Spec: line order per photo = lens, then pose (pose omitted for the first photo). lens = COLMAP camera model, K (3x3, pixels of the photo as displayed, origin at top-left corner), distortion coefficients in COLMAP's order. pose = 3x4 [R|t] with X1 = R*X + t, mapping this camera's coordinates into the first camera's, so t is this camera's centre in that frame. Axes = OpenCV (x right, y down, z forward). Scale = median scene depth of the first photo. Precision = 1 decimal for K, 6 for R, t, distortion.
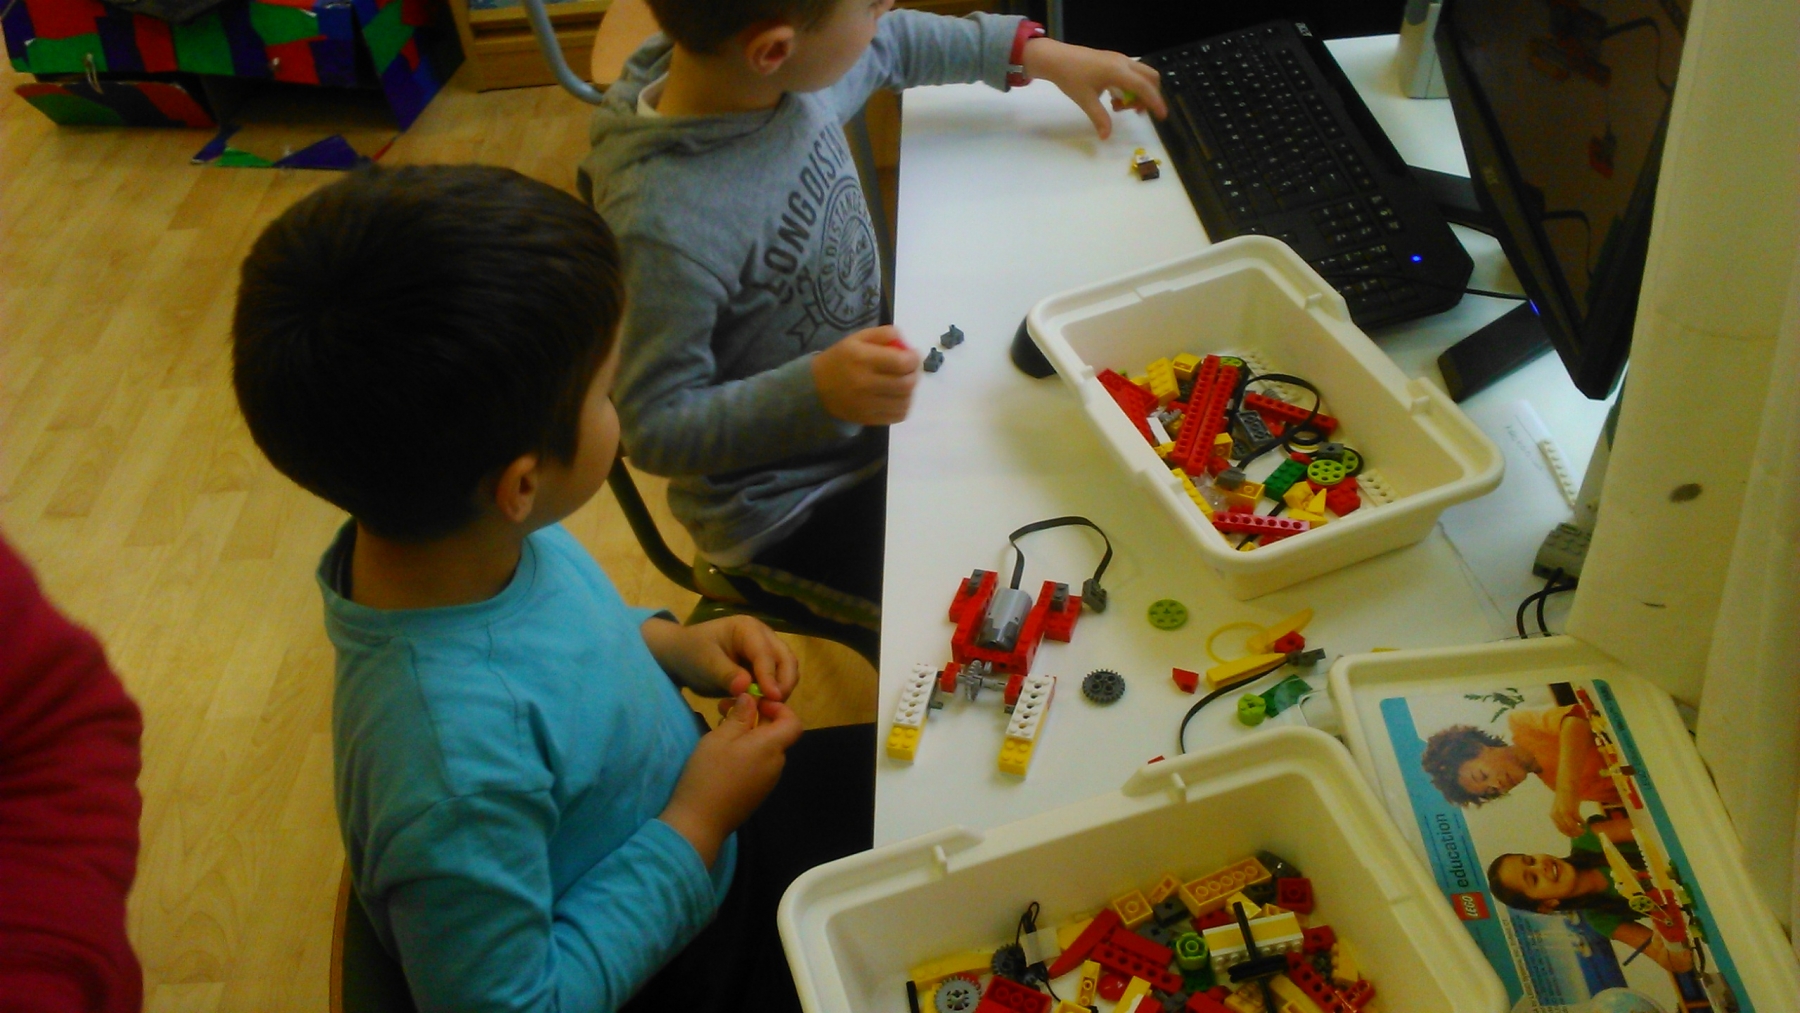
lens RADIAL K [[1699.8, 0, 875.5], [0, 1699.8, 501.6], [0, 0, 1]] dist [0.097041, -0.236660]
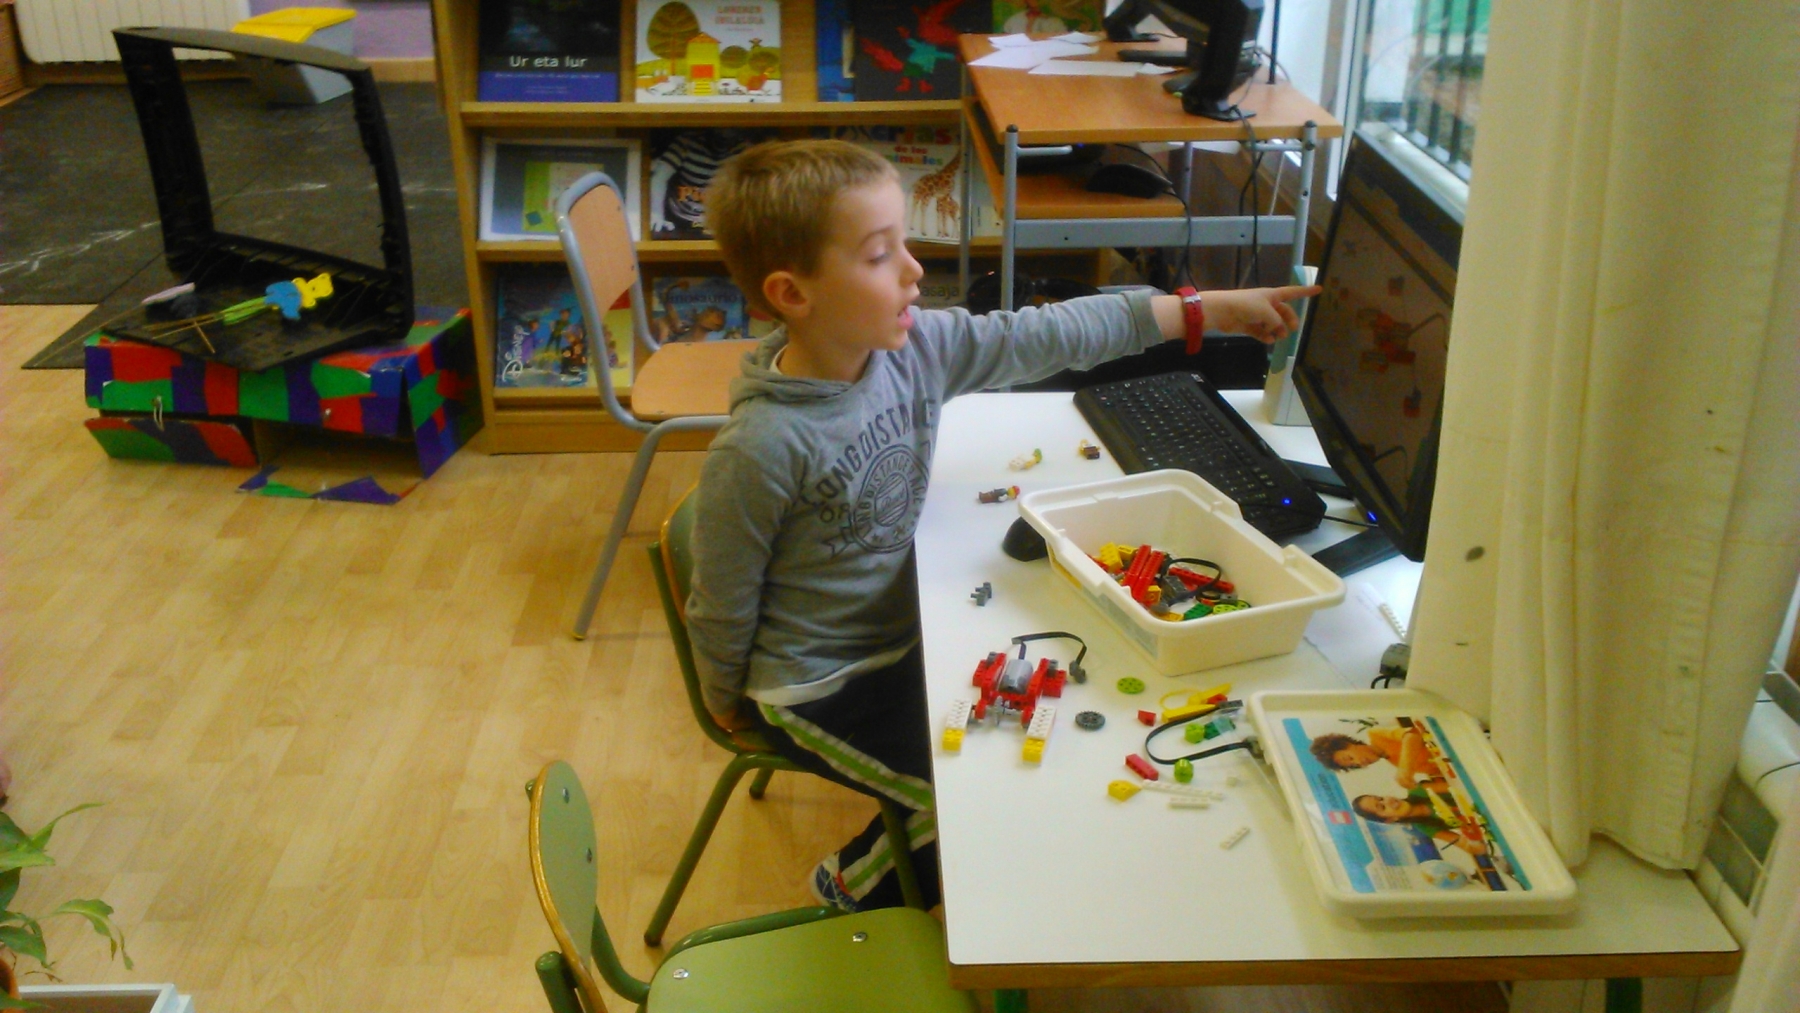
lens RADIAL K [[1699.8, 0, 875.5], [0, 1699.8, 501.6], [0, 0, 1]] dist [0.097041, -0.236660]
pose [[0.994157, 0.070916, 0.081375, -0.143698], [-0.043692, 0.953759, -0.297378, 0.306395], [-0.098701, 0.292086, 0.951286, -0.322388]]
